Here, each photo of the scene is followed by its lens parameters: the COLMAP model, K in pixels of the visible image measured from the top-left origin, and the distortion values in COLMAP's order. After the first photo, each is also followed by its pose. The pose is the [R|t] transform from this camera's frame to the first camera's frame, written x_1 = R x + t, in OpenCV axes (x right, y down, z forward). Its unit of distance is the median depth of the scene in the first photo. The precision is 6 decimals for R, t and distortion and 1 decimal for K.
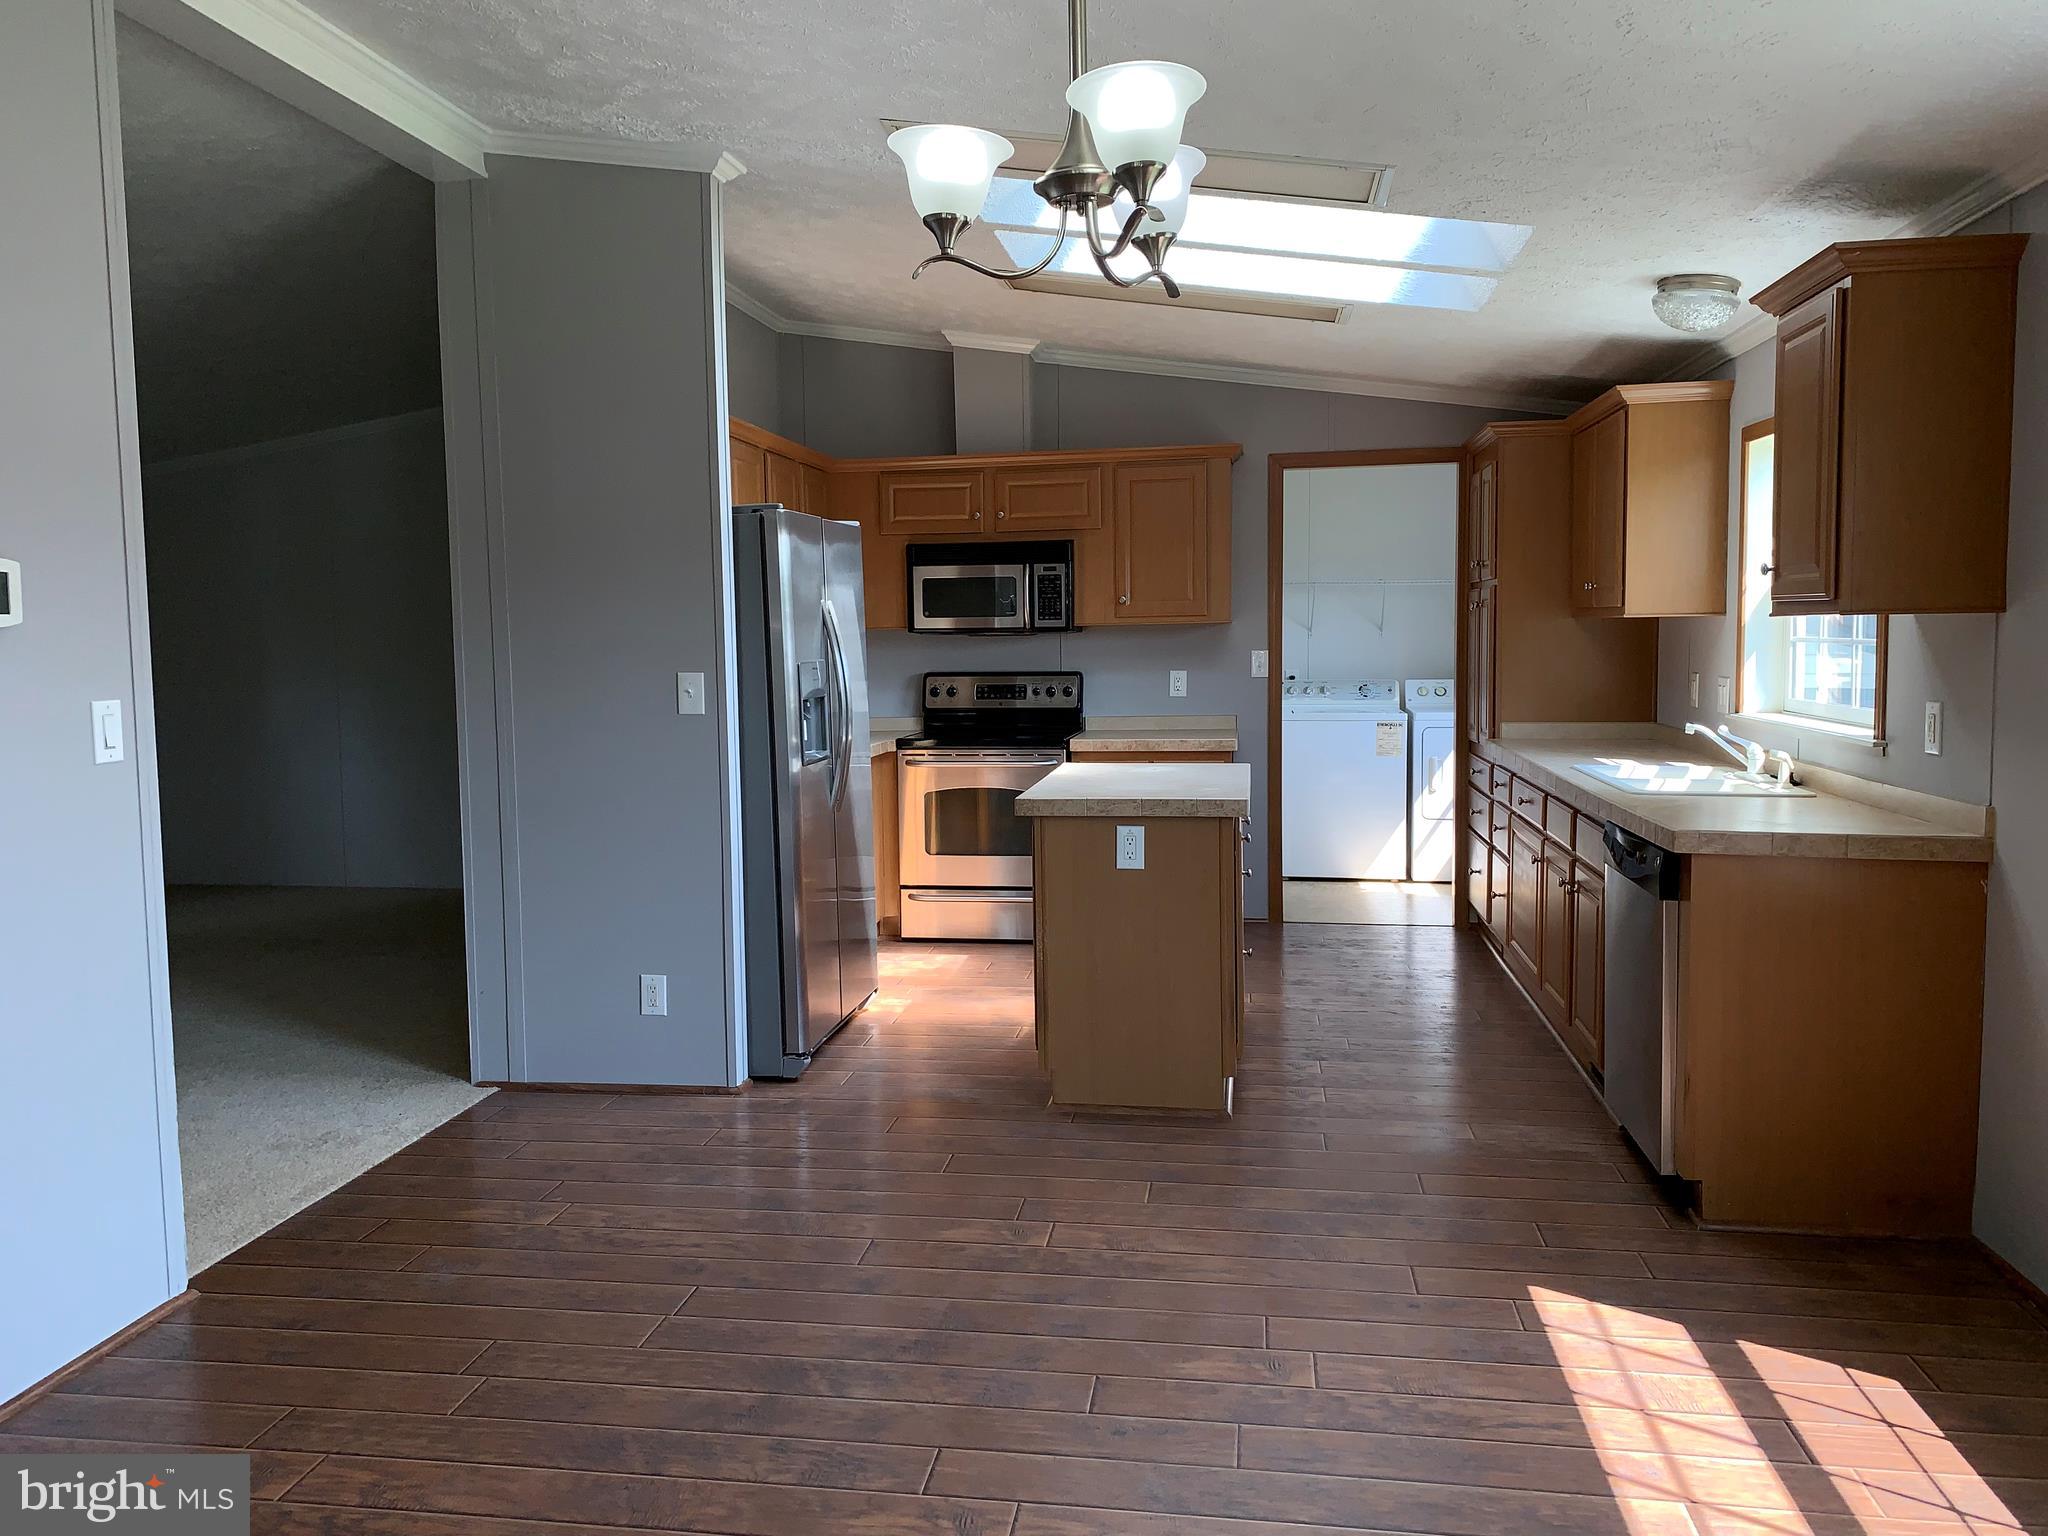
lens RADIAL K [[1570.7, 0, 1017.5], [0, 1570.7, 769.5], [0, 0, 1]] dist [0.057093, -0.058879]
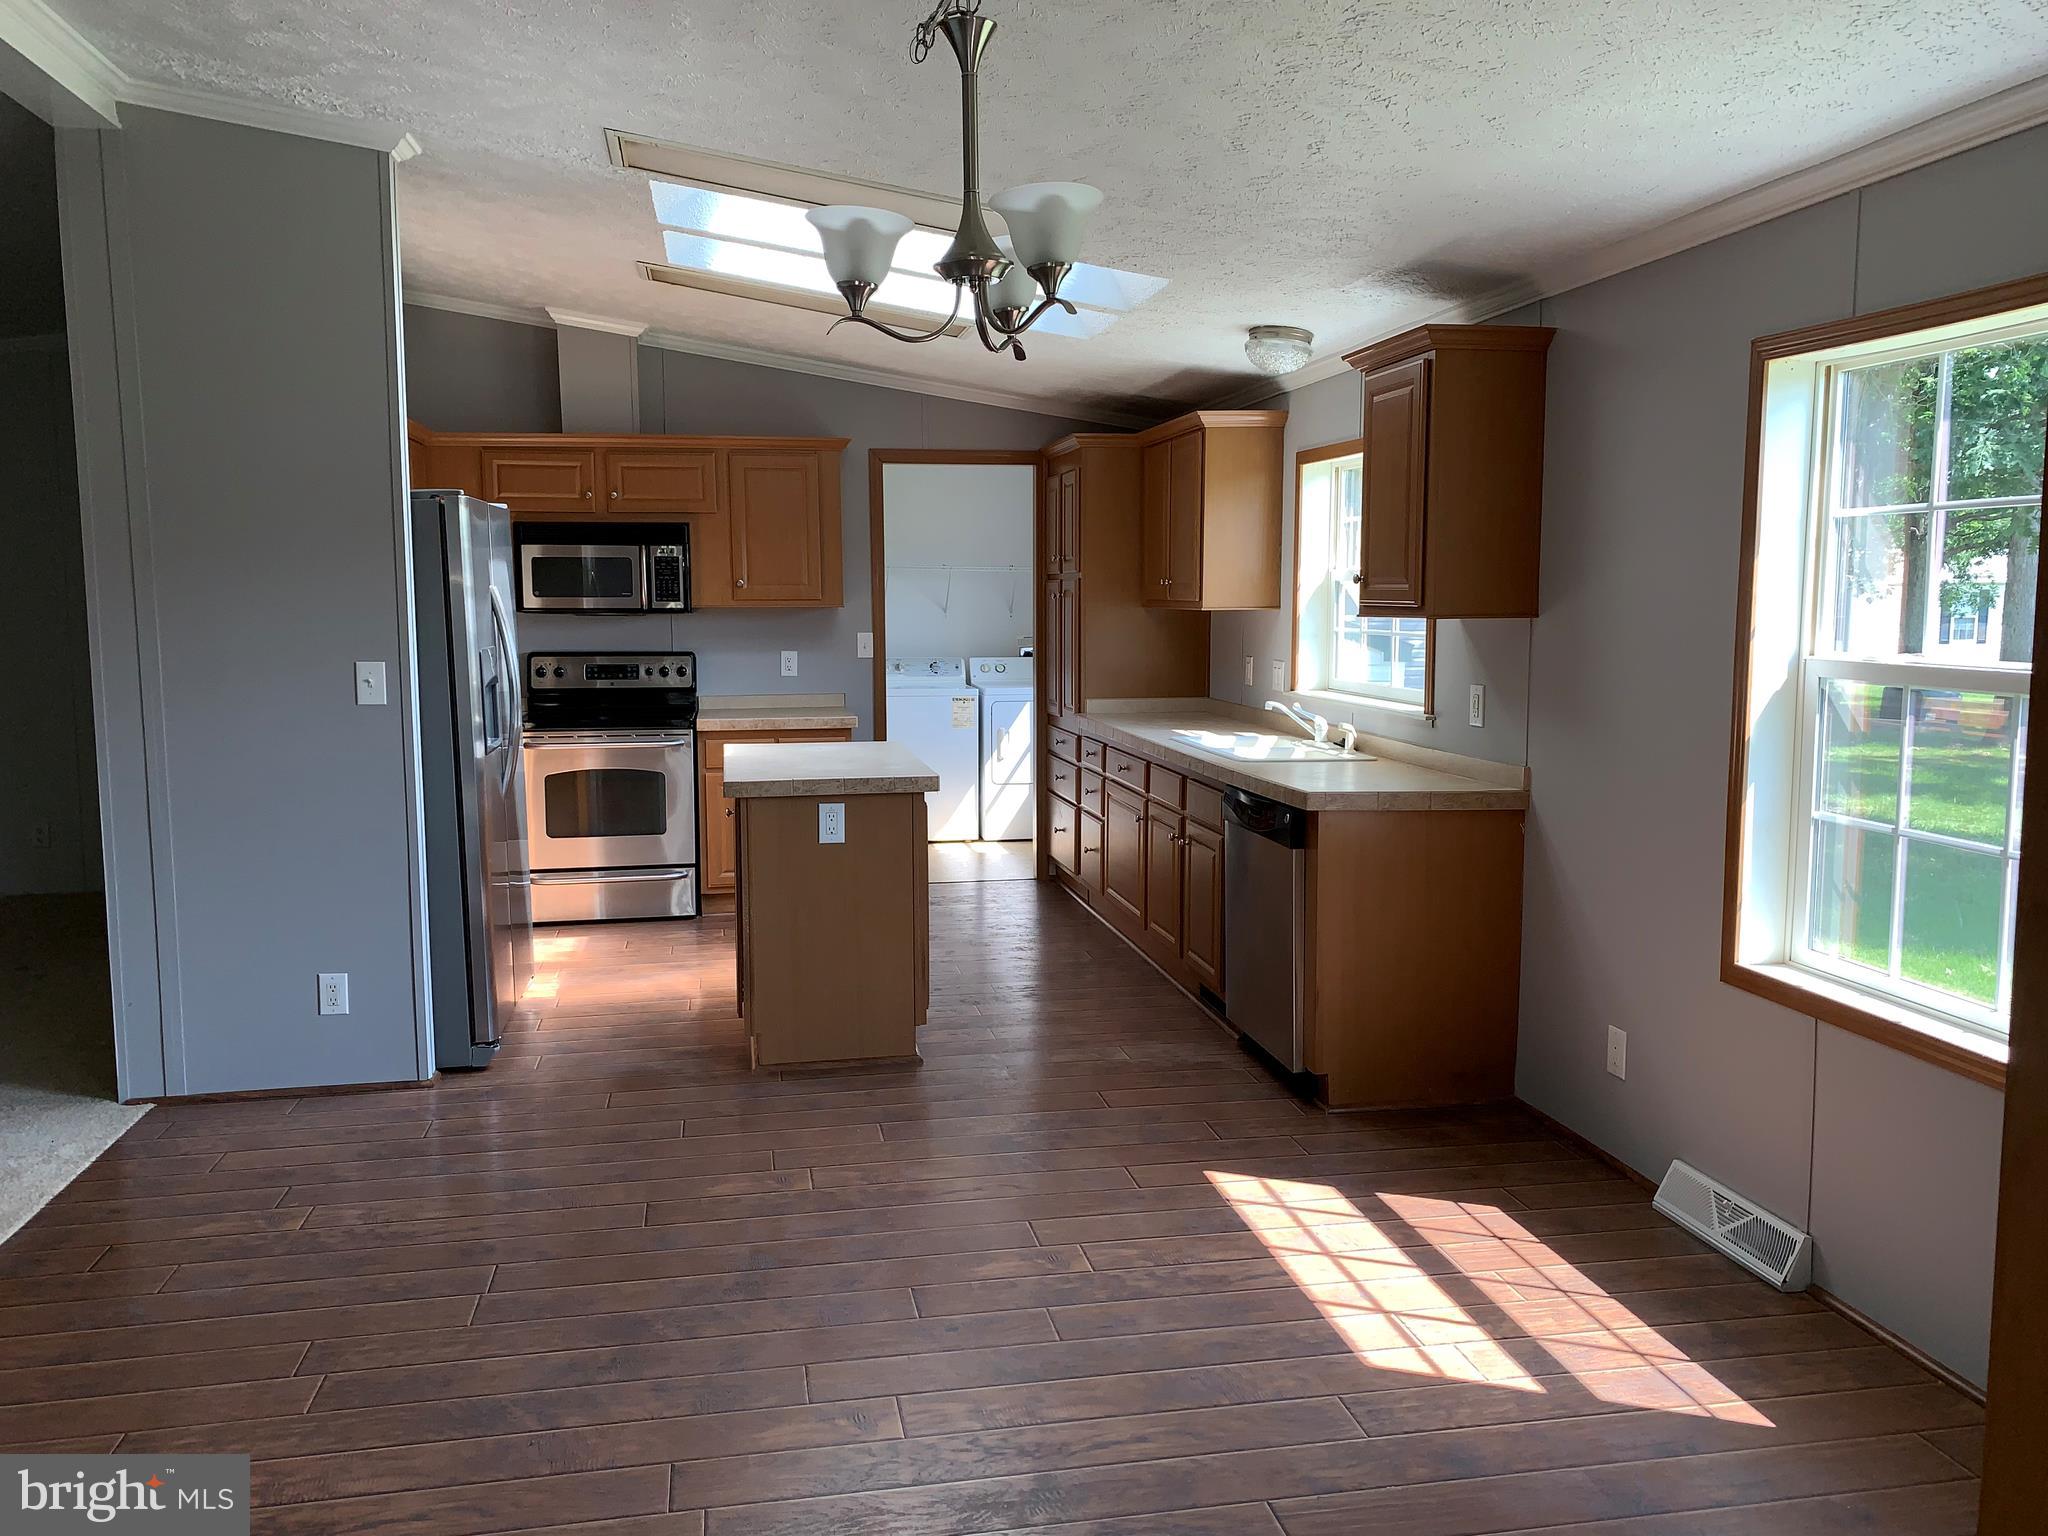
lens RADIAL K [[1570.7, 0, 1009.2], [0, 1570.7, 776.3], [0, 0, 1]] dist [0.057093, -0.058879]
pose [[0.942606, -0.029111, 0.332635, -0.166552], [0.019960, 0.999323, 0.030897, -0.013321], [-0.333310, -0.022484, 0.942549, -0.060113]]
